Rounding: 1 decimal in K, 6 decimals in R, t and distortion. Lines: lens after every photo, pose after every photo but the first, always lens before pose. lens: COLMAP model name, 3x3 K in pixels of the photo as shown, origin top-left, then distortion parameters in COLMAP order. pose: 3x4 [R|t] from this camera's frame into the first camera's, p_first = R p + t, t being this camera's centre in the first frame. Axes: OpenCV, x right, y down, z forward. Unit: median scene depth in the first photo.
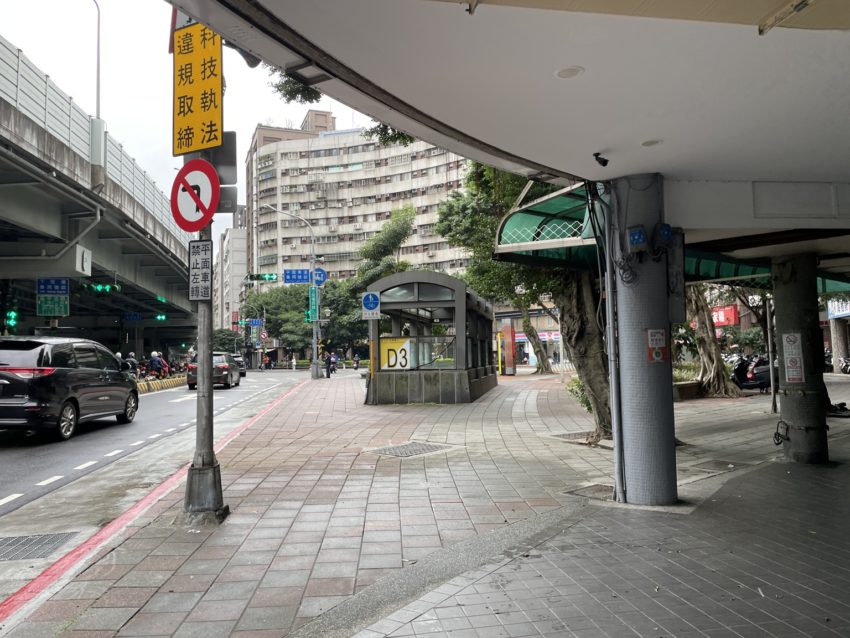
lens RADIAL K [[648.0, 0, 423.2], [0, 648.0, 321.3], [0, 0, 1]] dist [0.002824, 0.000090]
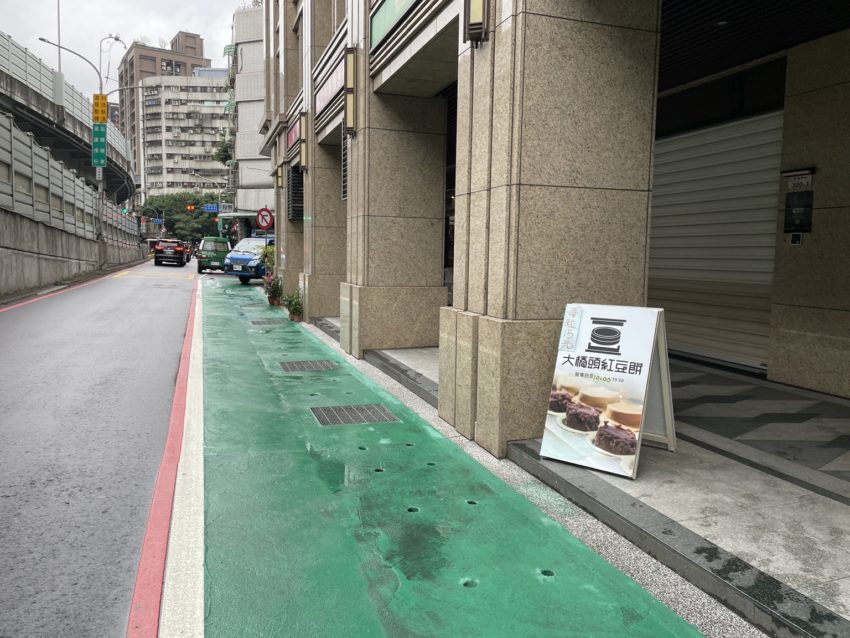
lens RADIAL K [[648.0, 0, 423.7], [0, 648.0, 319.9], [0, 0, 1]] dist [0.002824, 0.000090]
pose [[0.964803, 0.013100, 0.262646, -0.056269], [-0.056600, 0.985695, 0.158750, -0.035370], [-0.256809, -0.168028, 0.951744, -0.431495]]
